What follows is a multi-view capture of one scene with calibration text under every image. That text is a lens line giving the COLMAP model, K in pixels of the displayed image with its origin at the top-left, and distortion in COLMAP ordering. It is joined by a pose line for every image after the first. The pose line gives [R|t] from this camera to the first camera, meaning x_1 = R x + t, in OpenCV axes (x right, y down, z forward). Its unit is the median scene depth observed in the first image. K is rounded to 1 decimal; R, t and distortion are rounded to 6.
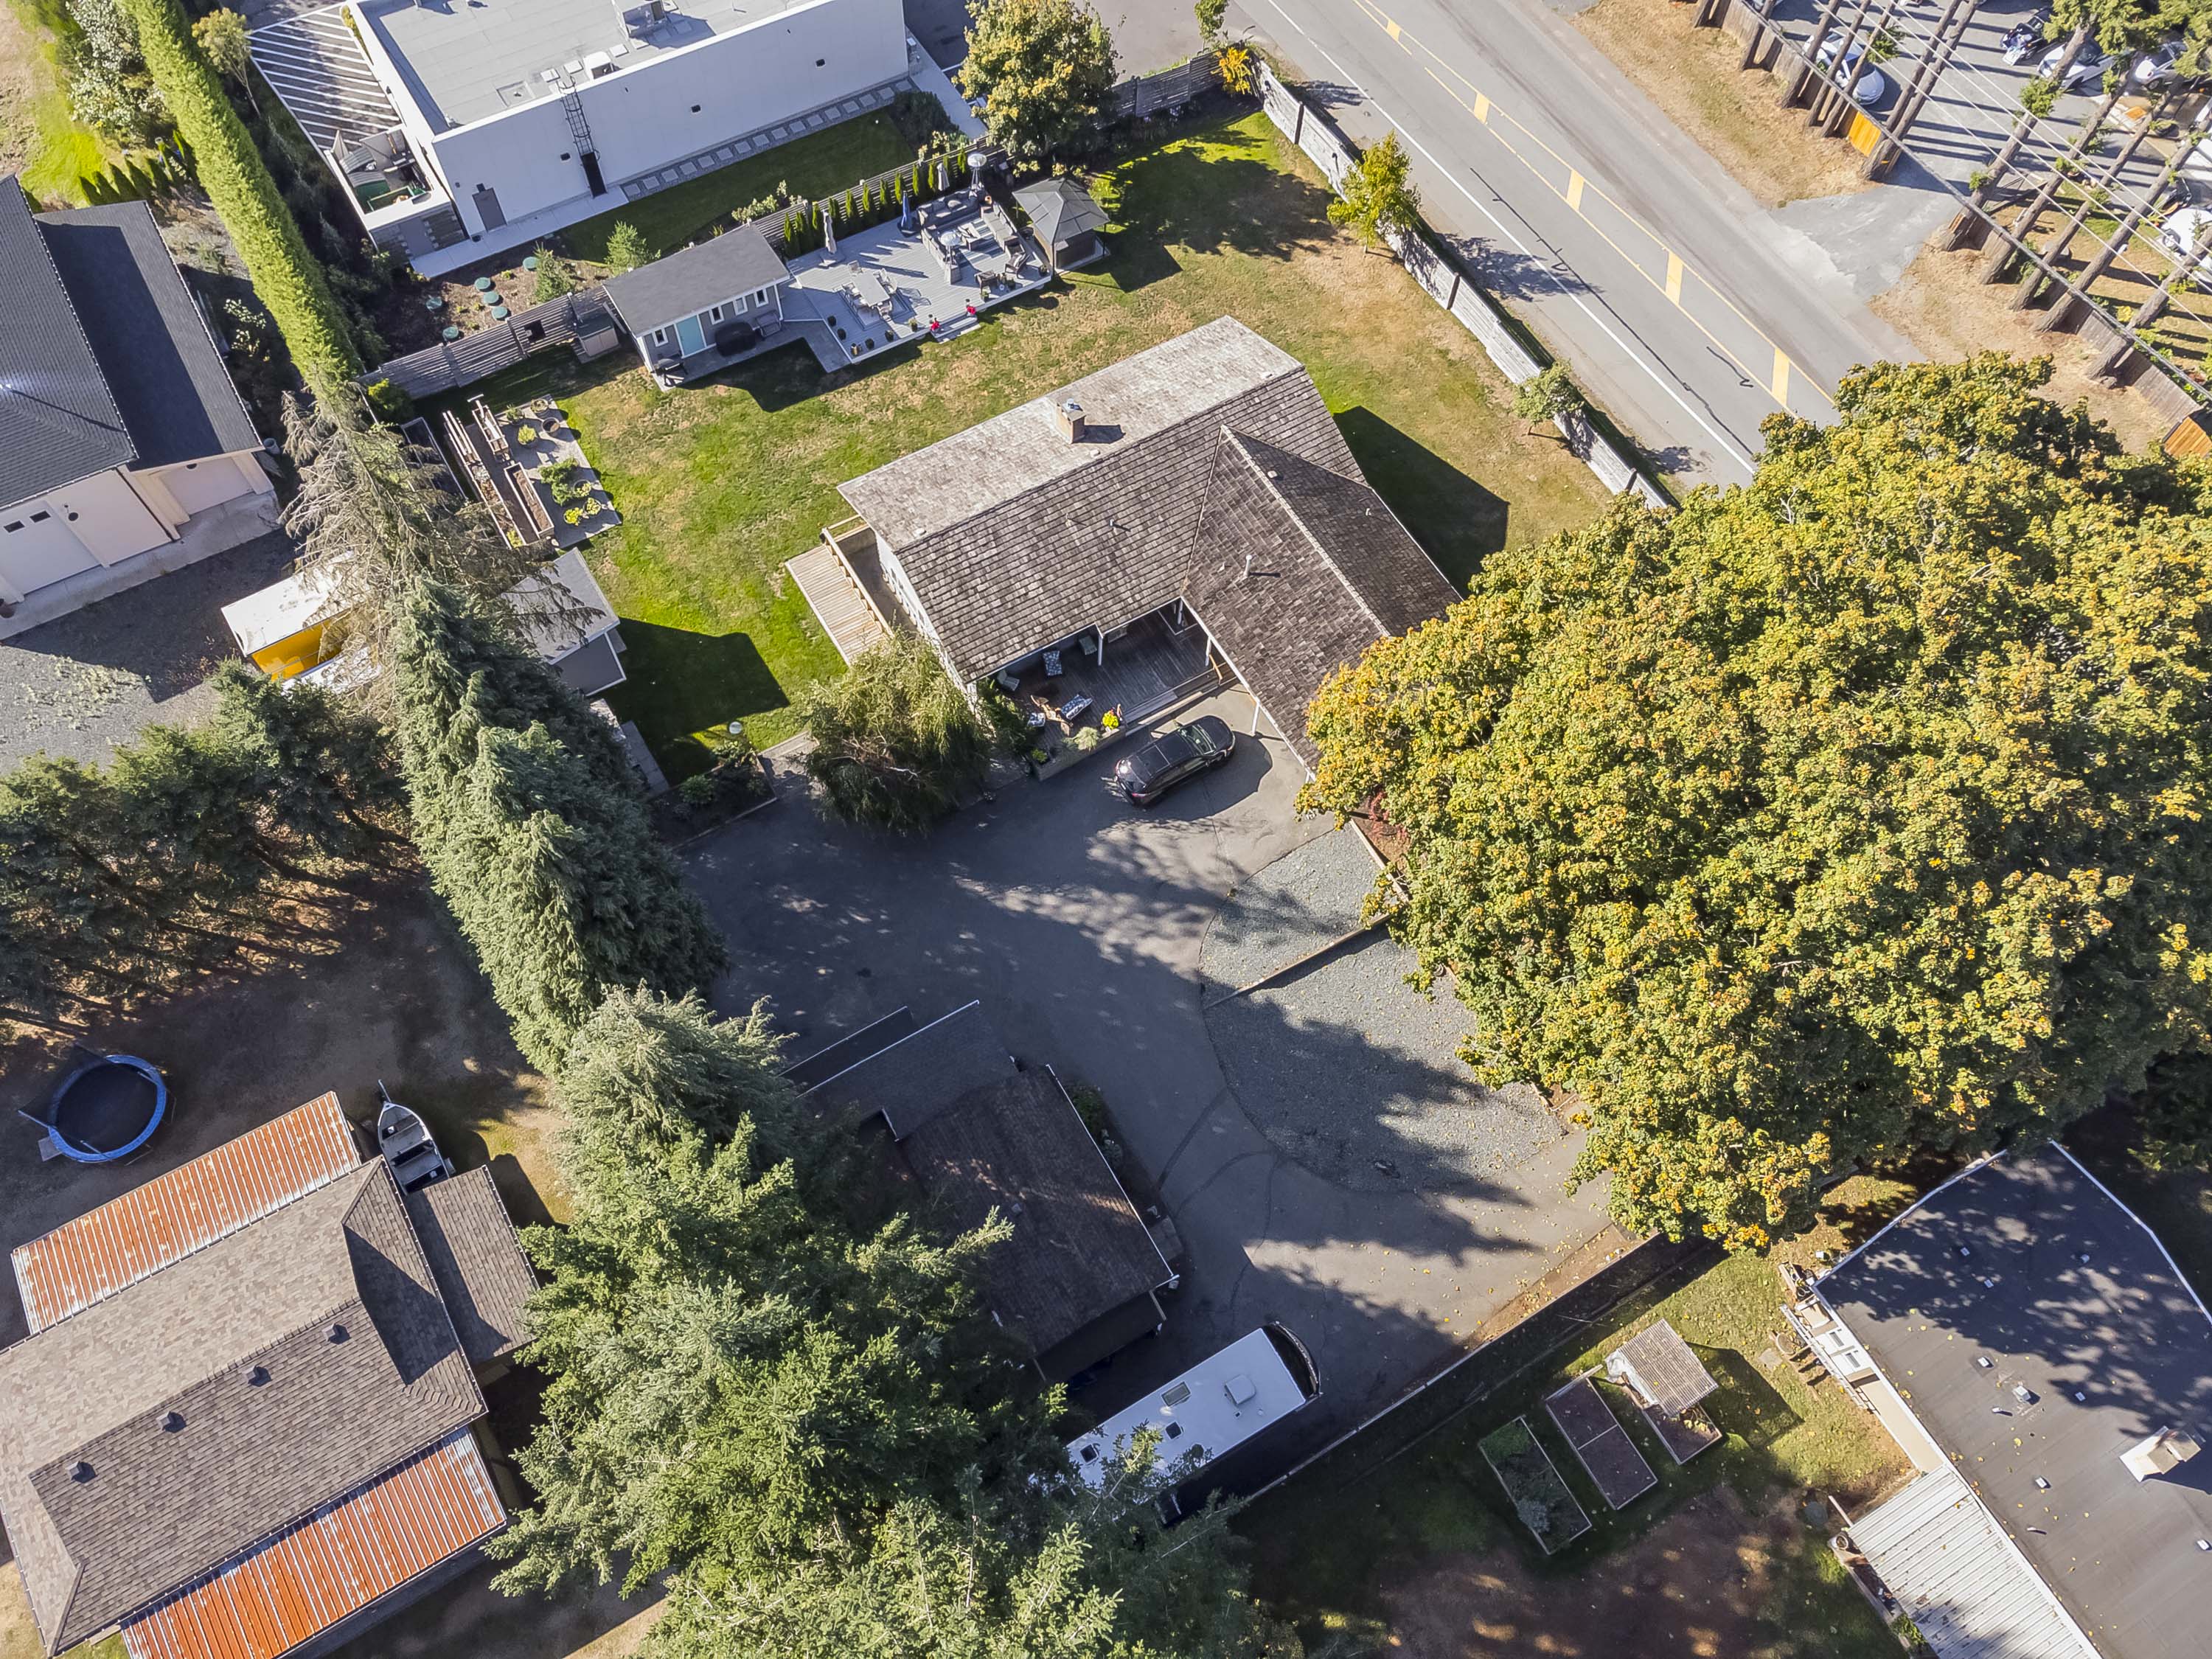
lens RADIAL K [[1676.6, 0, 1089.8], [0, 1676.6, 828.3], [0, 0, 1]] dist [0.006211, 0.027679]
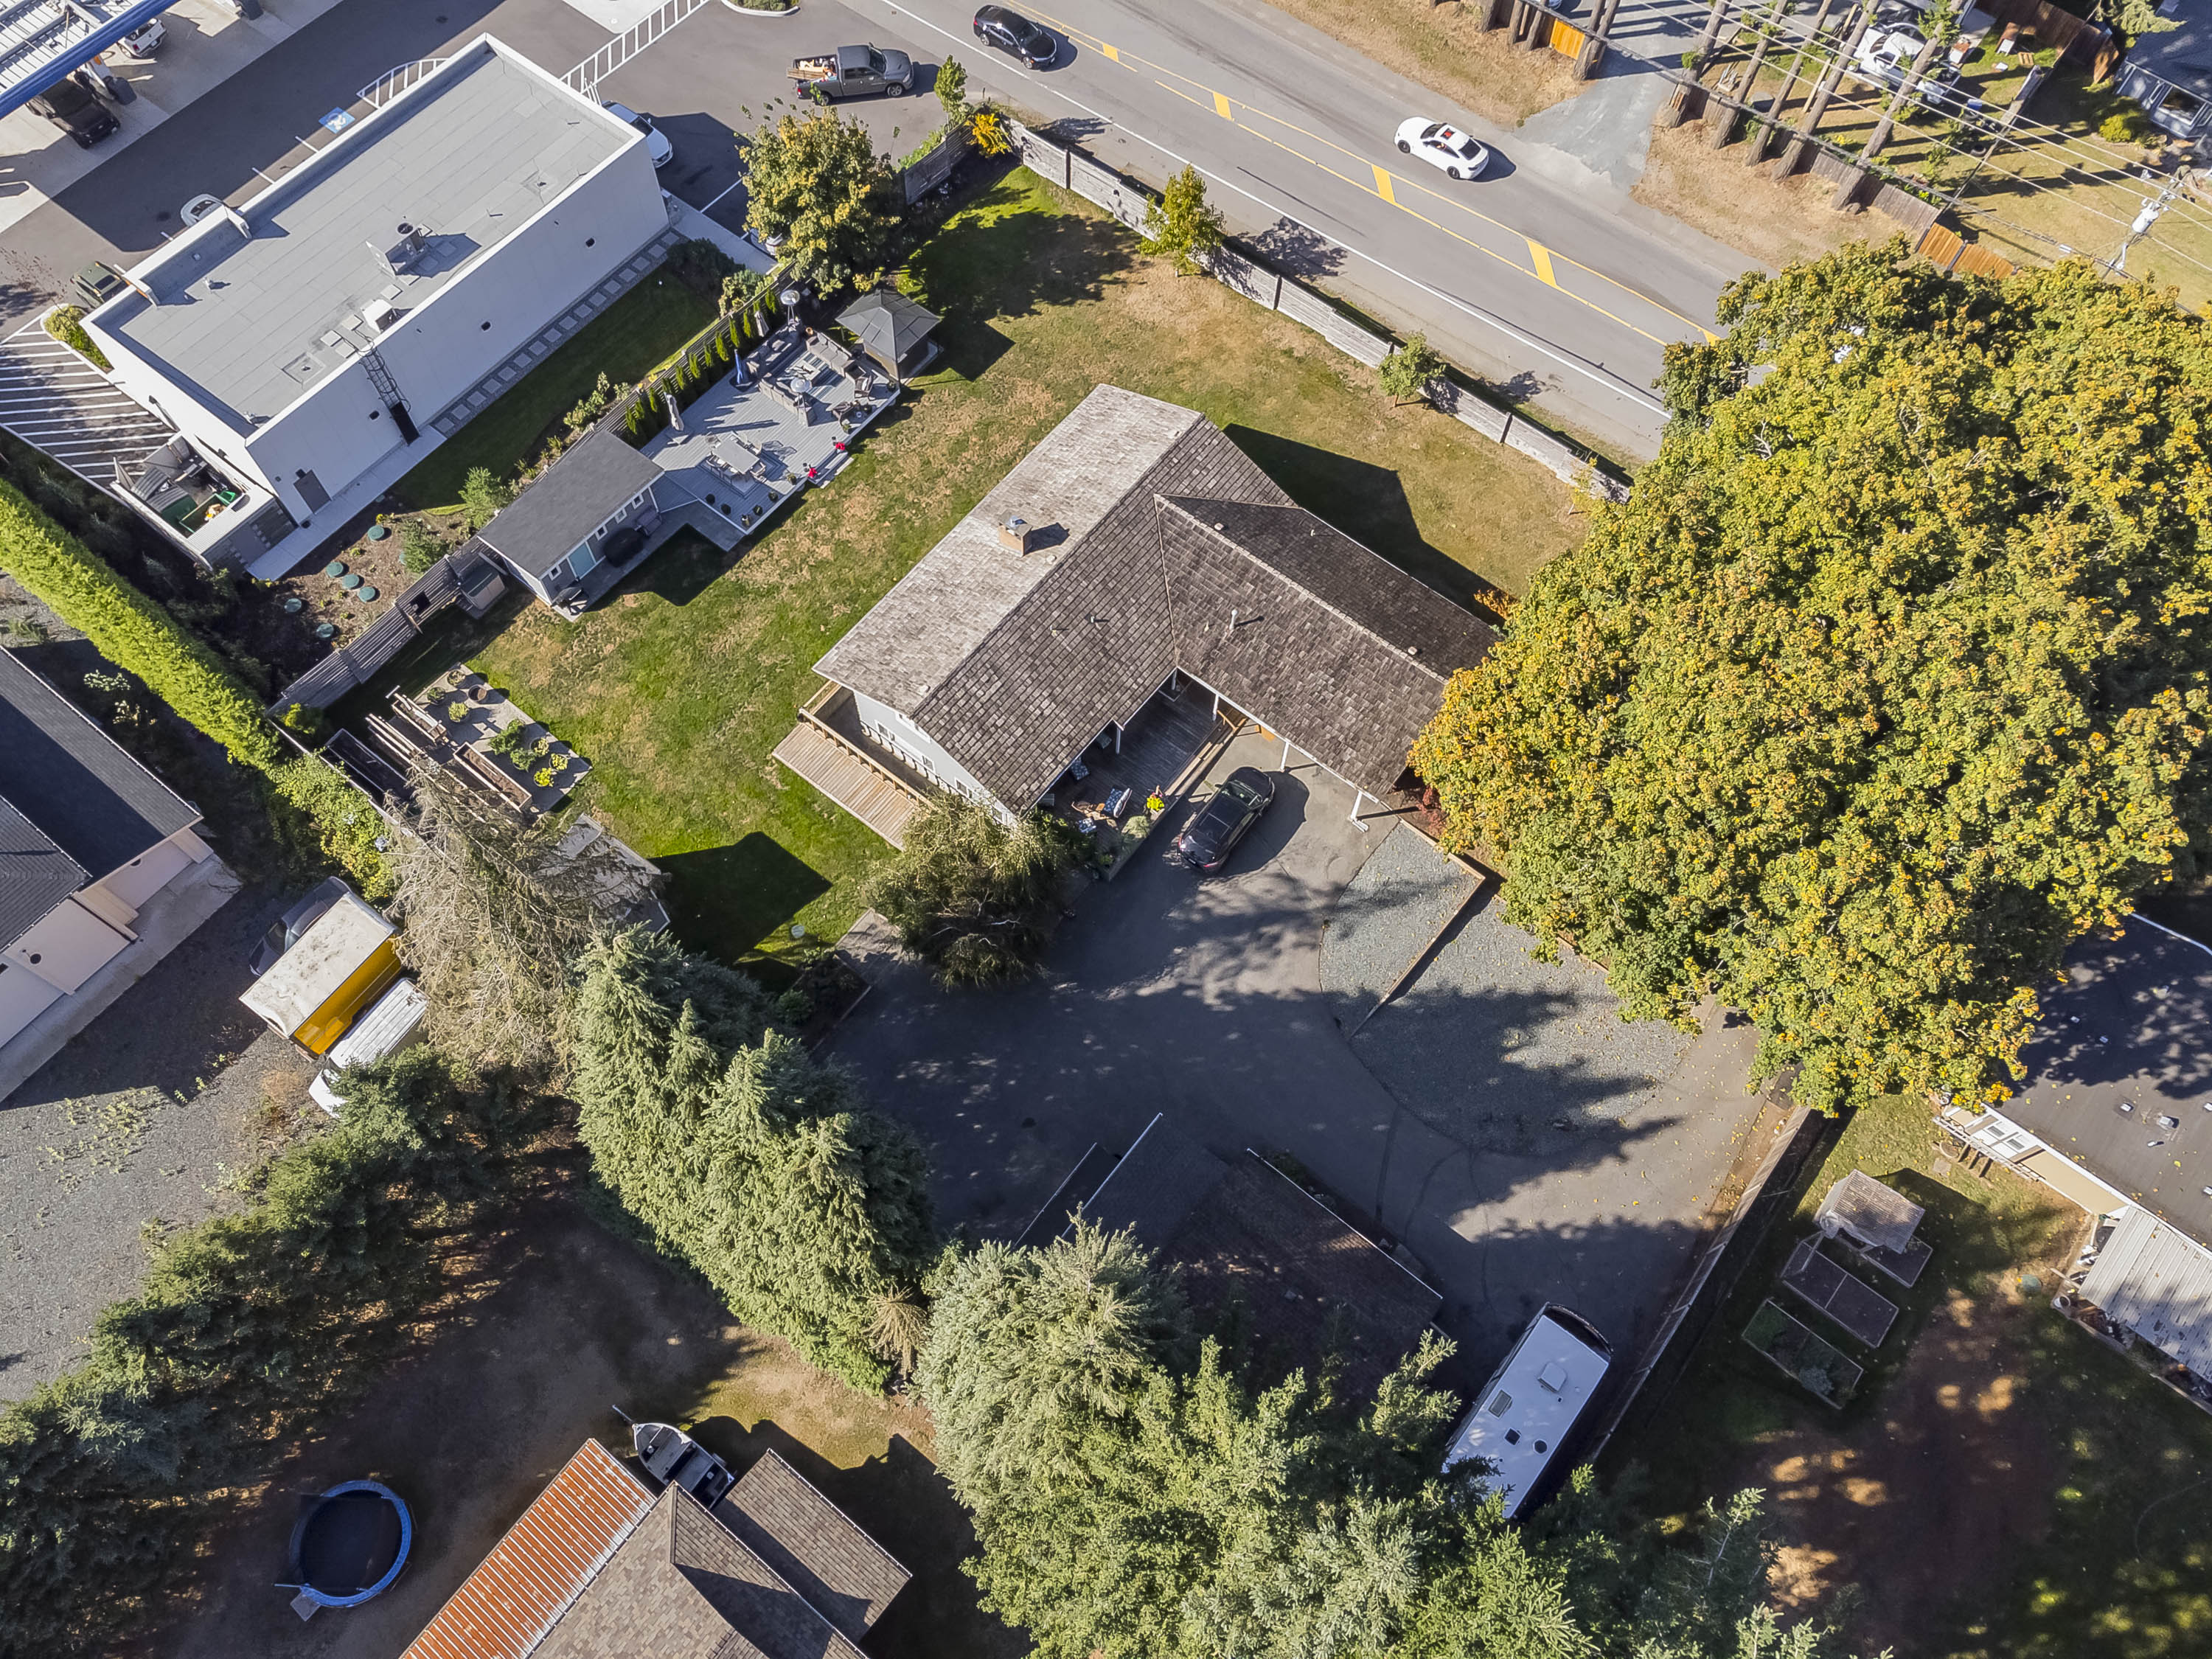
lens RADIAL K [[1676.6, 0, 1094.2], [0, 1676.6, 828.1], [0, 0, 1]] dist [0.006211, 0.027679]
pose [[0.932382, -0.327977, 0.151972, -0.165218], [0.323362, 0.944684, 0.054861, -0.106859], [-0.161558, -0.002009, 0.986861, -0.005849]]
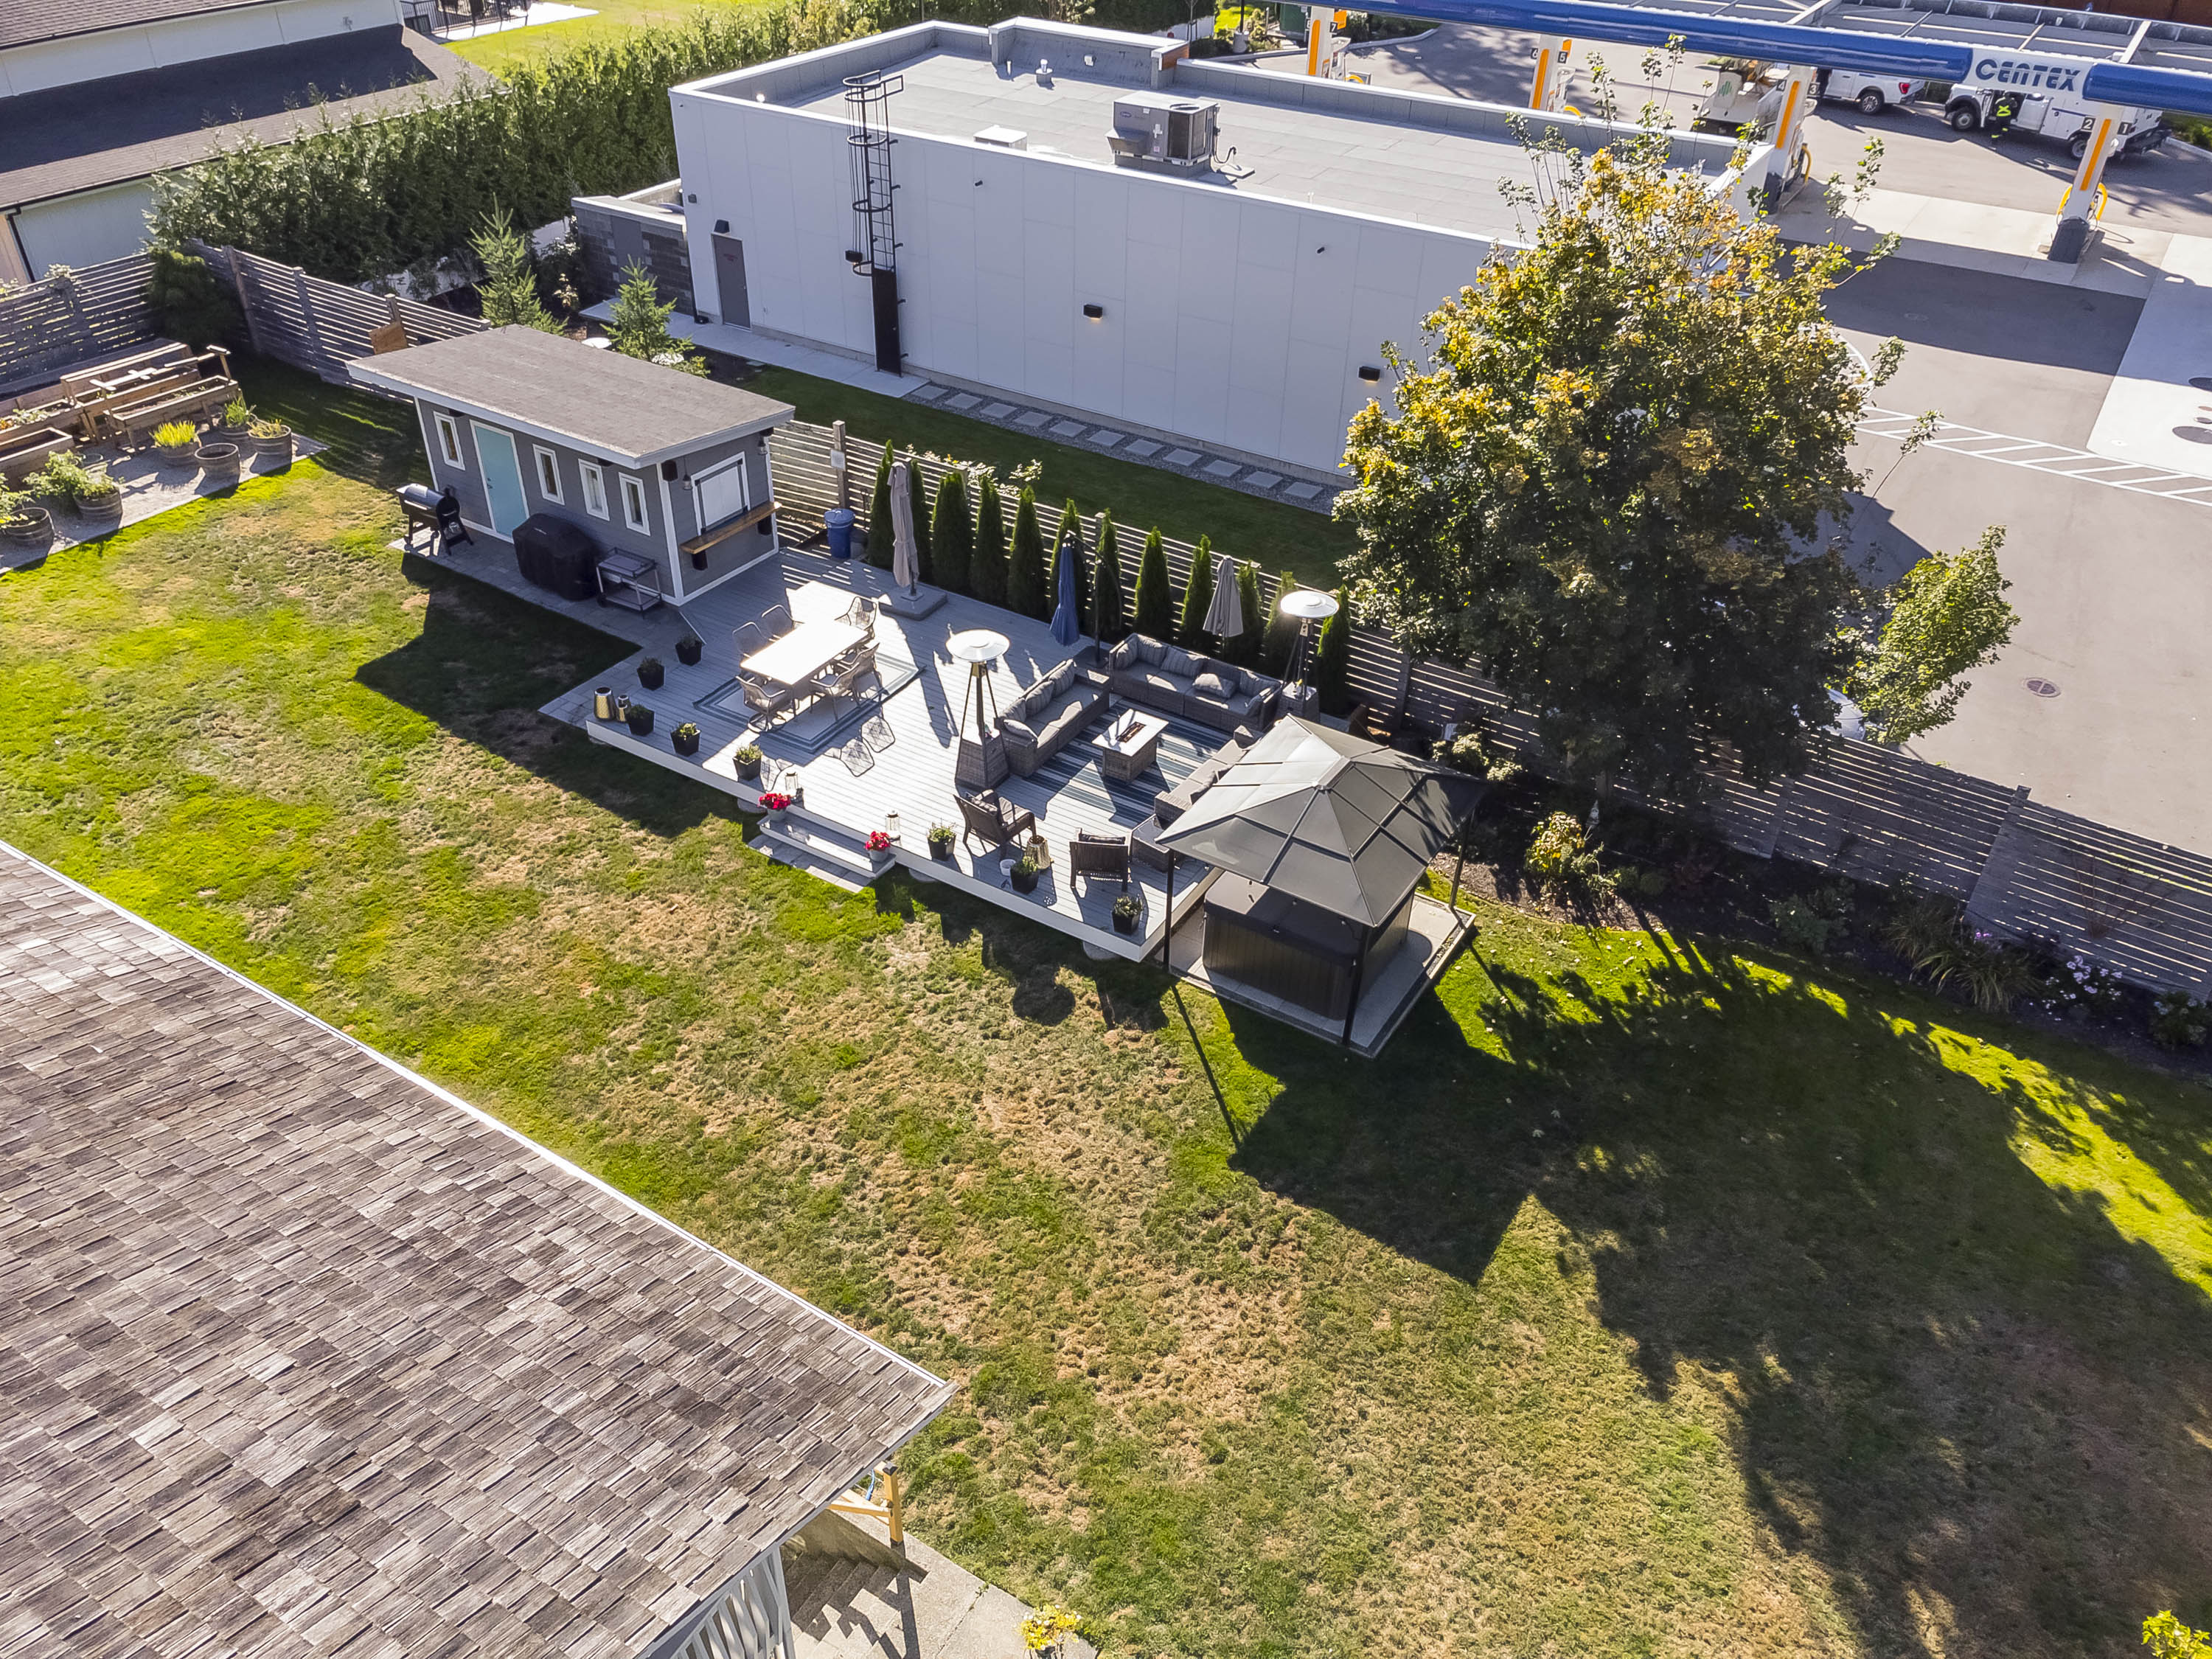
lens RADIAL K [[1676.6, 0, 1105.8], [0, 1676.6, 825.5], [0, 0, 1]] dist [0.006211, 0.027679]
pose [[0.463439, 0.511089, -0.723887, 0.186535], [-0.794882, 0.600826, -0.084687, -0.338770], [0.391648, 0.614652, 0.684701, 0.851263]]
